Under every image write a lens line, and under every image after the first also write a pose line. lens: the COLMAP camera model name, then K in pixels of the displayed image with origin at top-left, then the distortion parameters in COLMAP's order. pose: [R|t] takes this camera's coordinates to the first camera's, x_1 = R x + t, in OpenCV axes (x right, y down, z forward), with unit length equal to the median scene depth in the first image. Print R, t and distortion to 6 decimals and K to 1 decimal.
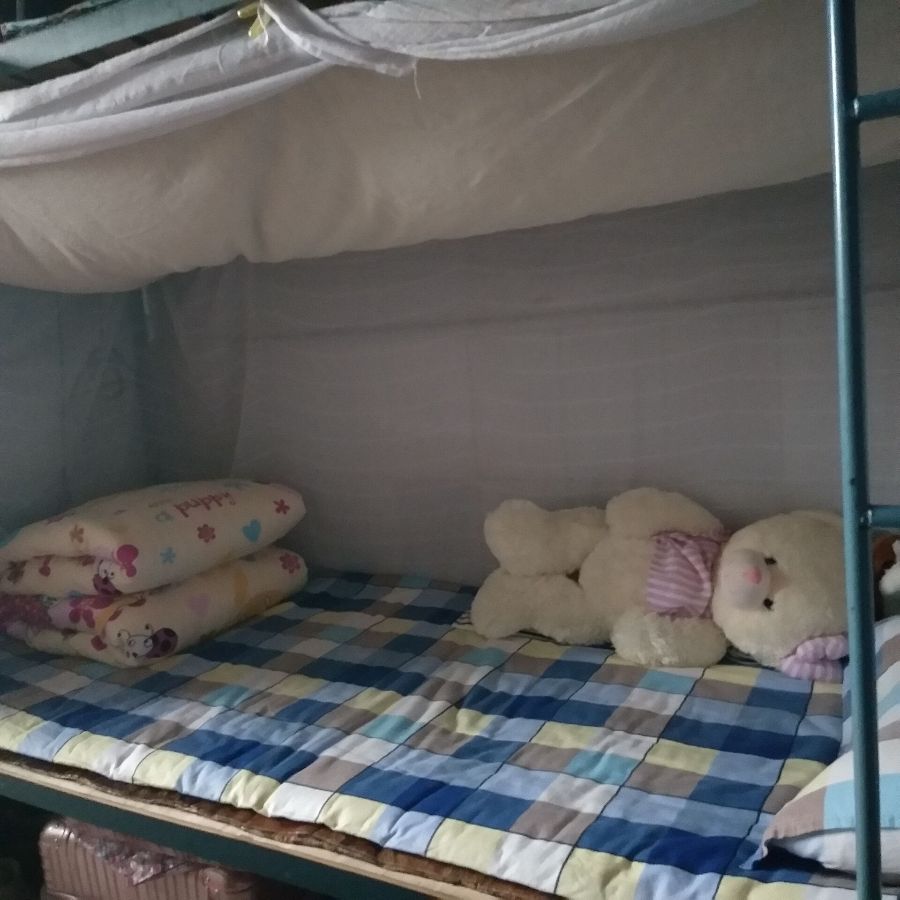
lens RADIAL K [[808.2, 0, 451.6], [0, 808.2, 455.0], [0, 0, 1]] dist [-0.025863, -0.015349]
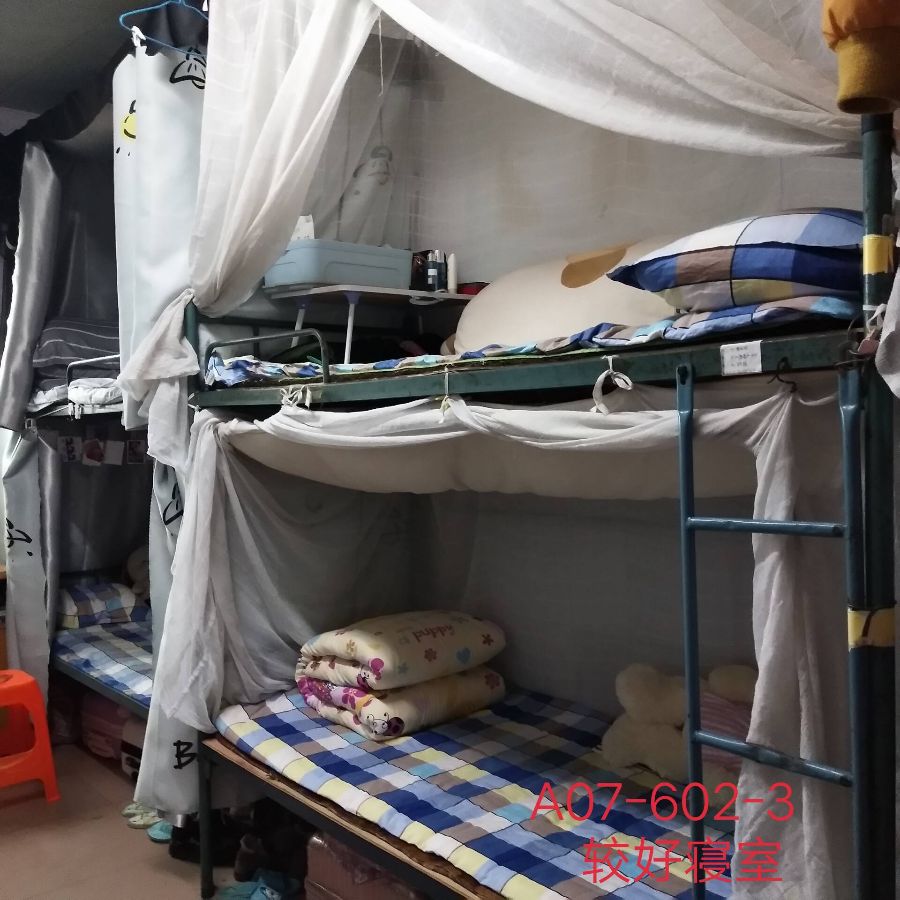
lens RADIAL K [[808.2, 0, 451.6], [0, 808.2, 447.6], [0, 0, 1]] dist [-0.025863, -0.015349]
pose [[0.926116, 0.039948, -0.375117, 0.279635], [-0.080863, 0.992286, -0.093968, -0.149113], [0.368469, 0.117358, 0.922203, -0.402365]]
